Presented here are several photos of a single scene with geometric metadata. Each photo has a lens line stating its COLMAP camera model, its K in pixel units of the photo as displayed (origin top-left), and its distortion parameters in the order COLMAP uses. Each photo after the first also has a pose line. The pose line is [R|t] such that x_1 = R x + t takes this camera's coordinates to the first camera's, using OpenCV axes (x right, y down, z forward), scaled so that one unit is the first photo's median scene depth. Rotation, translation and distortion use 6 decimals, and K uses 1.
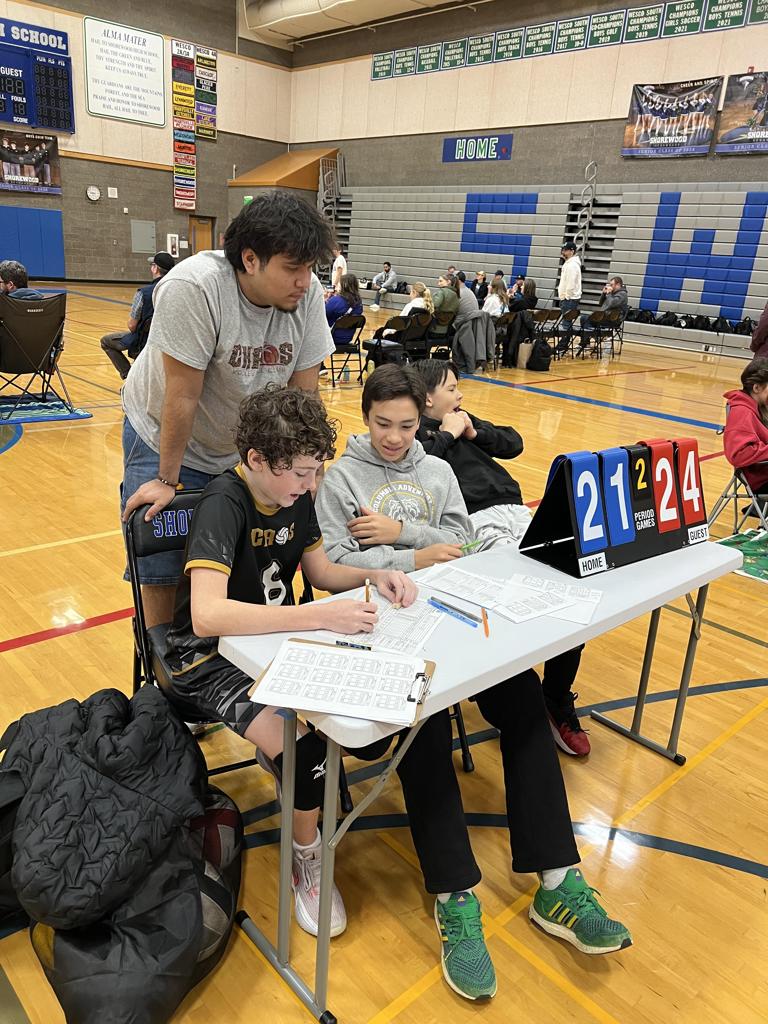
lens RADIAL K [[787.9, 0, 384.0], [0, 787.9, 512.0], [0, 0, 1]] dist [0.044908, -0.046799]
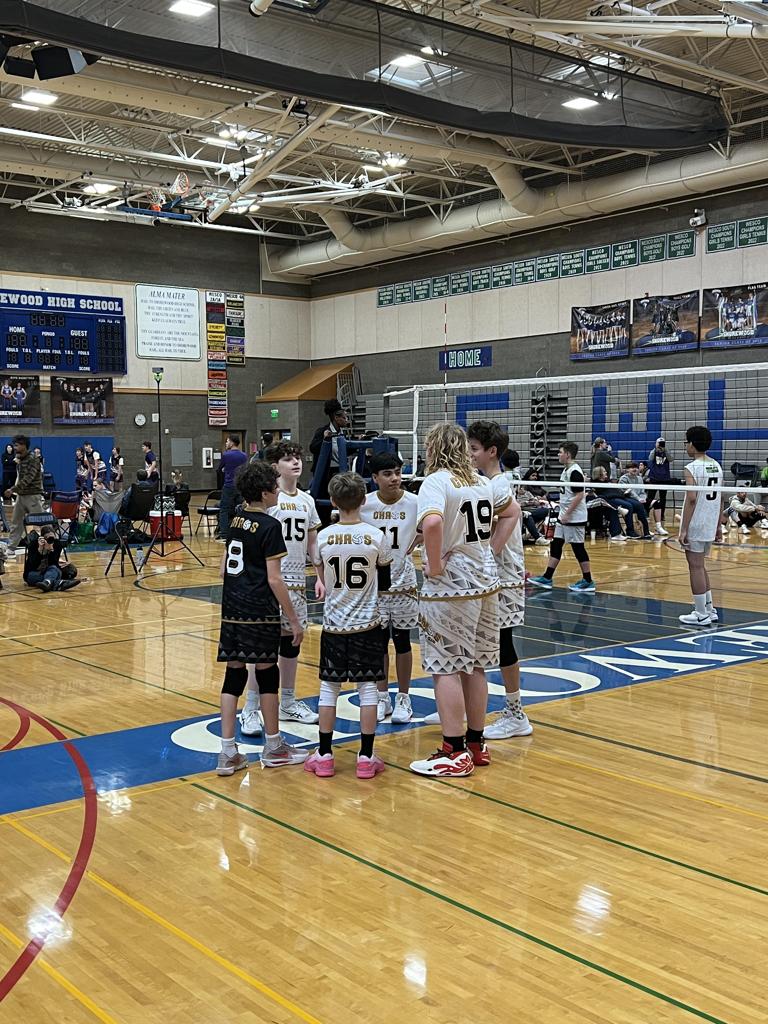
lens RADIAL K [[1185.8, 0, 384.0], [0, 1185.8, 512.0], [0, 0, 1]] dist [0.171680, -0.000170]
pose [[0.993650, -0.073551, -0.085151, 0.128911], [0.048820, 0.963648, -0.262676, 0.210013], [0.101376, 0.256850, 0.961120, -0.625563]]
